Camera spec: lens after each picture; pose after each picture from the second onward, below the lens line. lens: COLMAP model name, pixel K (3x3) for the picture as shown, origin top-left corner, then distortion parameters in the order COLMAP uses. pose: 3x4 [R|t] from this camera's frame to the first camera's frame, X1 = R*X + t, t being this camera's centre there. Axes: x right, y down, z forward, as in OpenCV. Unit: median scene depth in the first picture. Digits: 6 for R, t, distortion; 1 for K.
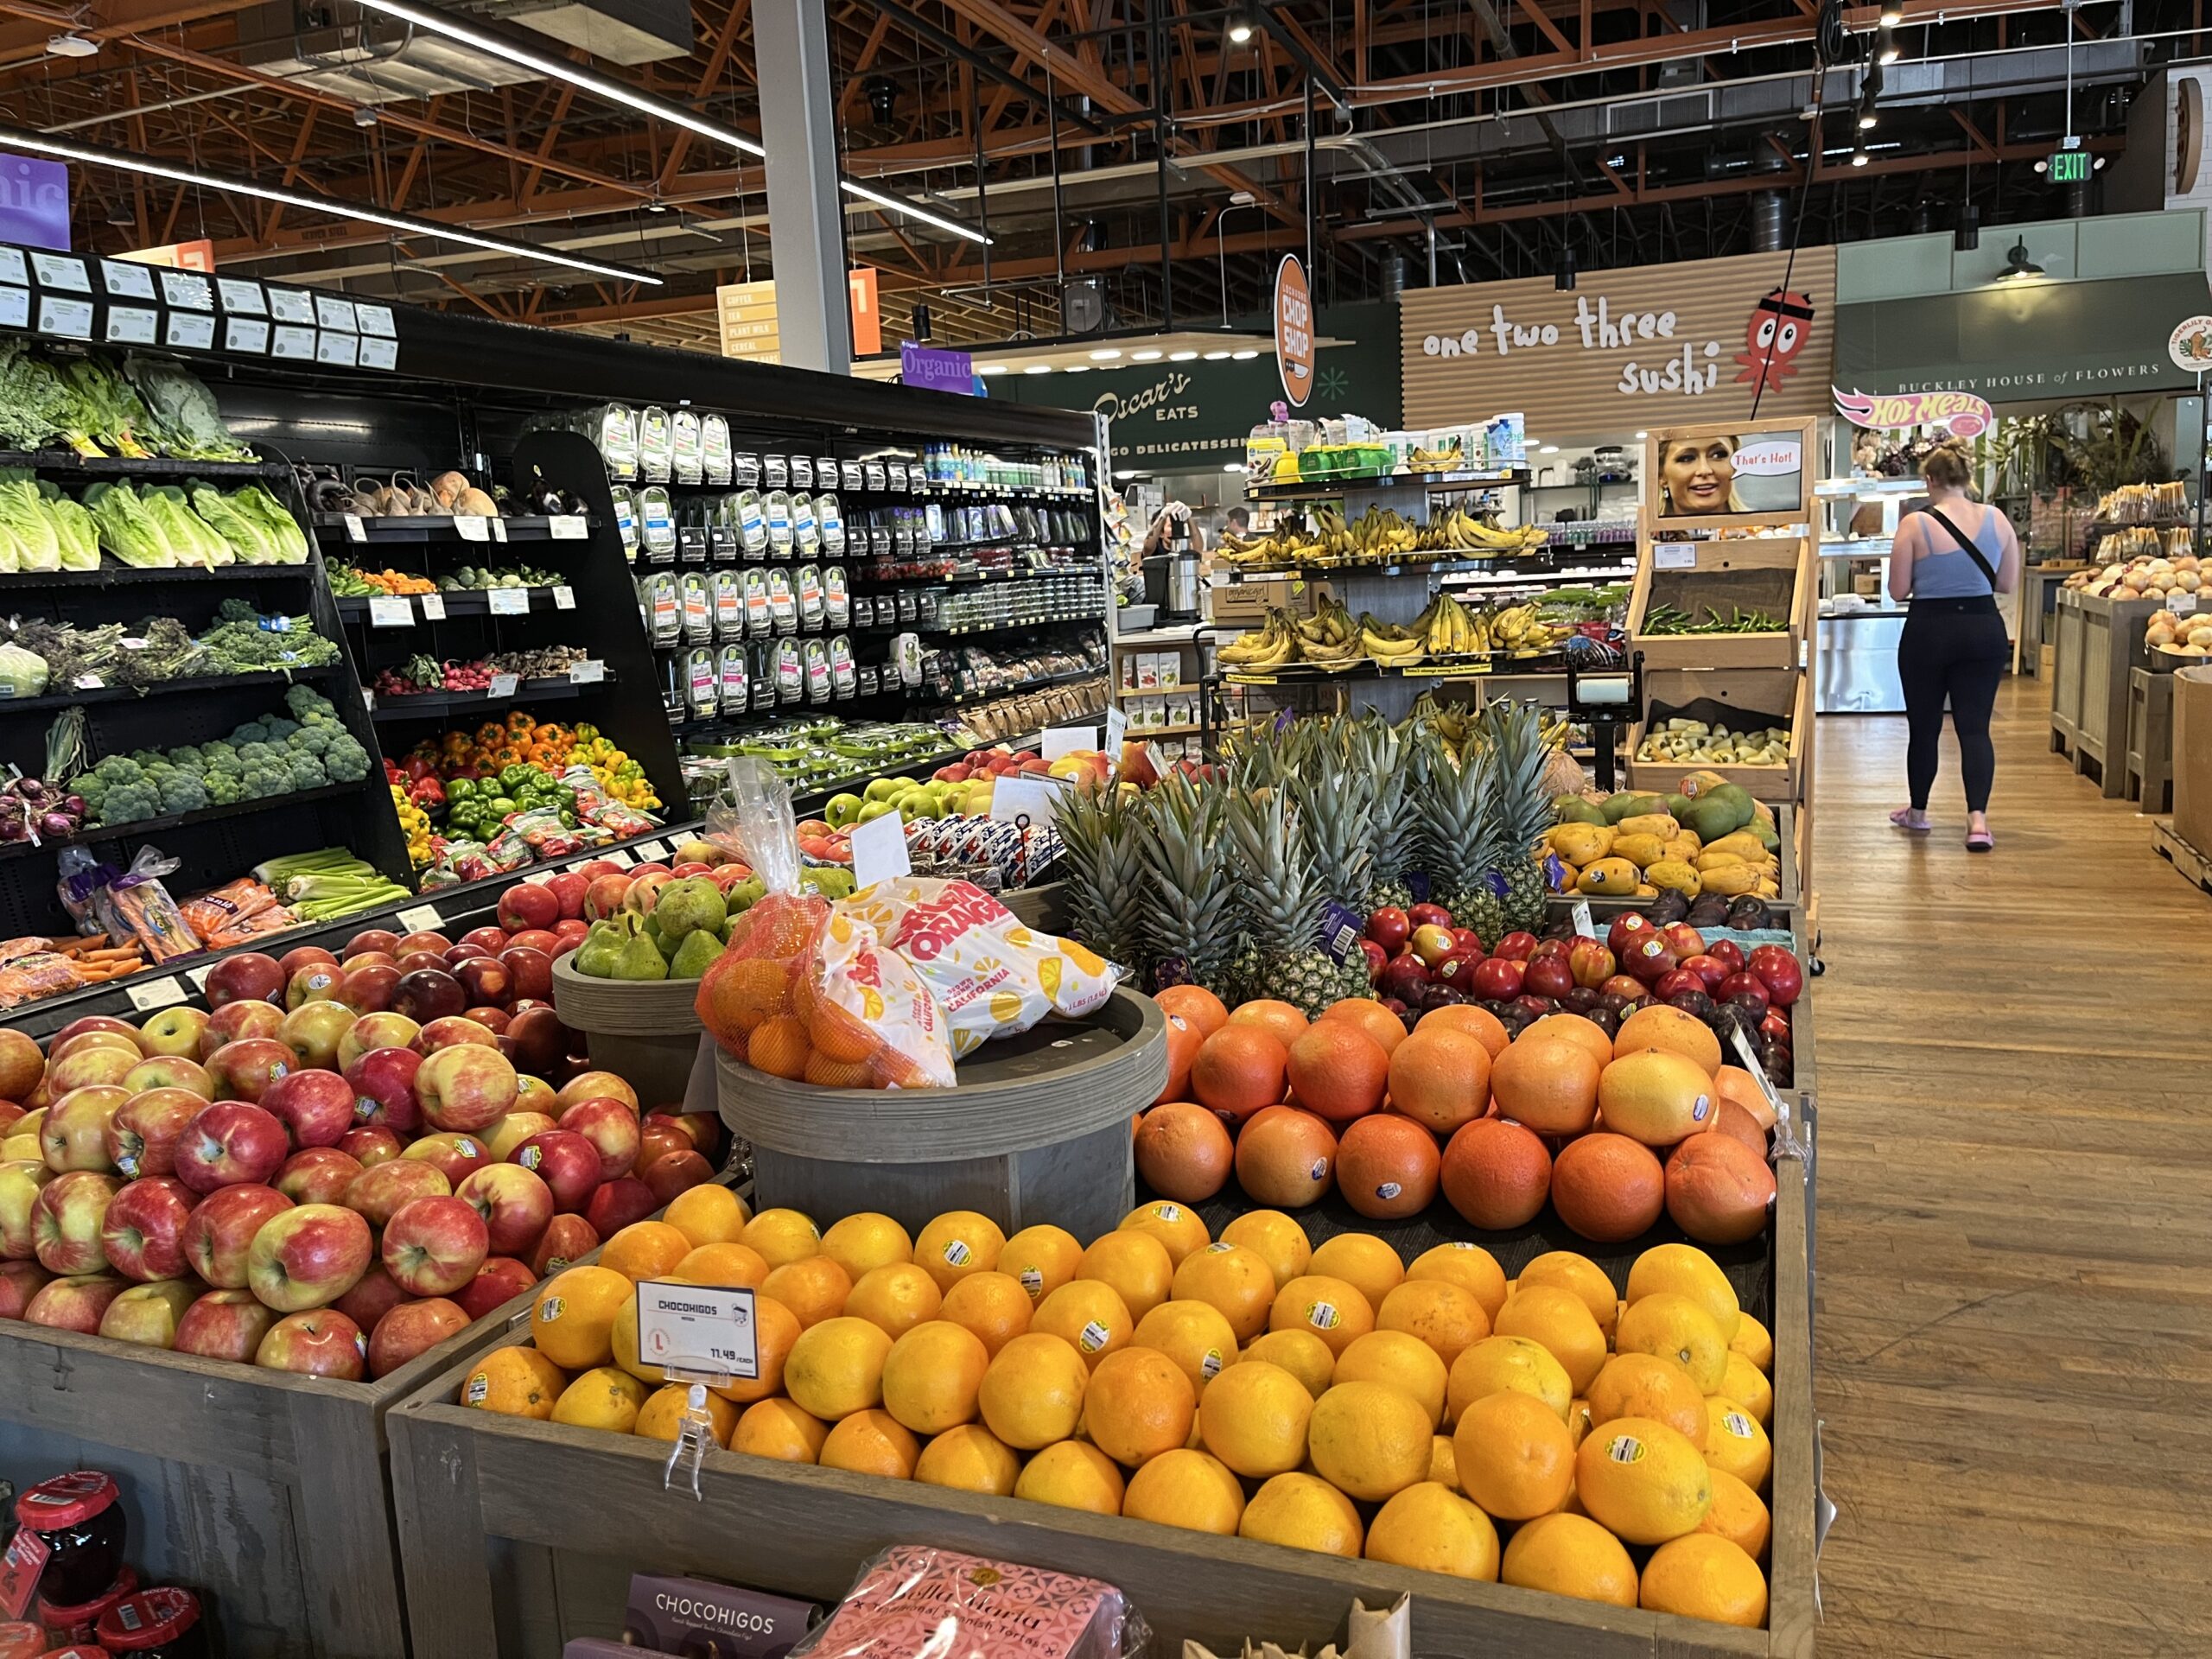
lens RADIAL K [[1669.6, 0, 1133.2], [0, 1669.6, 824.7], [0, 0, 1]] dist [0.075273, -0.101765]
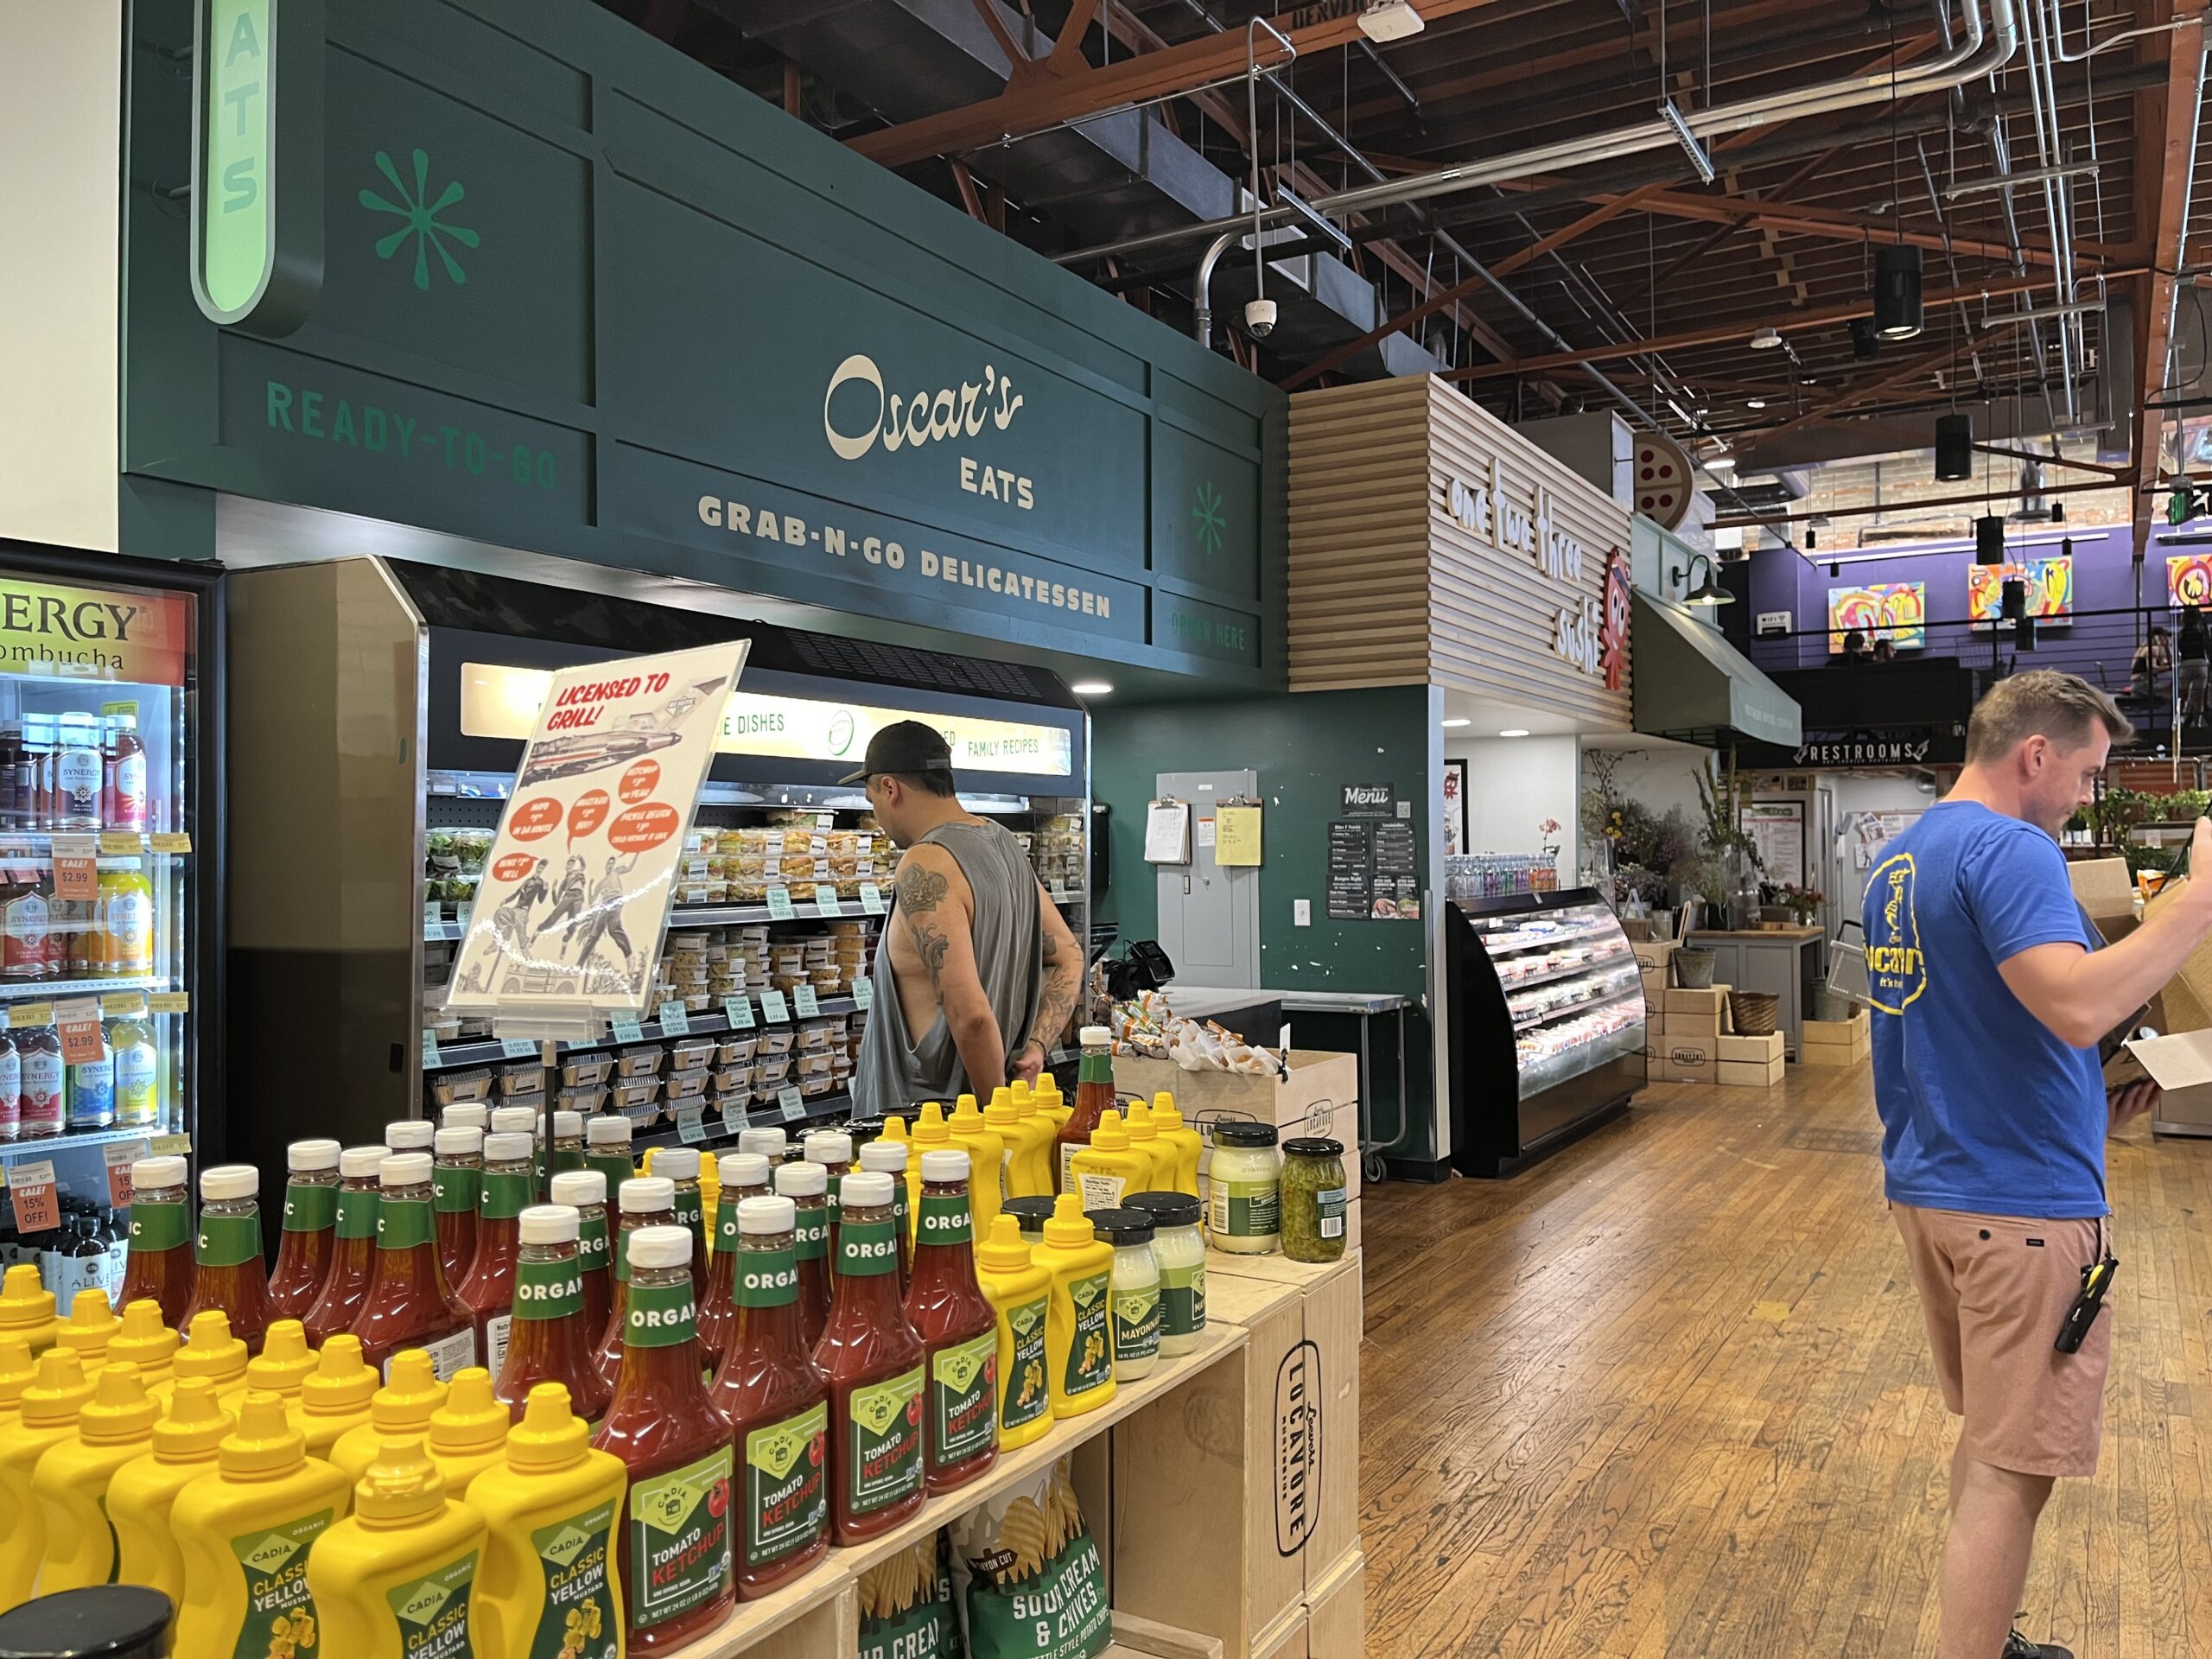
lens RADIAL K [[1641.9, 0, 1067.5], [0, 1641.9, 826.6], [0, 0, 1]] dist [0.030757, -0.074766]
pose [[0.208859, 0.059422, 0.976139, -0.562703], [0.149759, 0.984436, -0.091970, -0.280837], [-0.966411, 0.165394, 0.196709, 1.808248]]
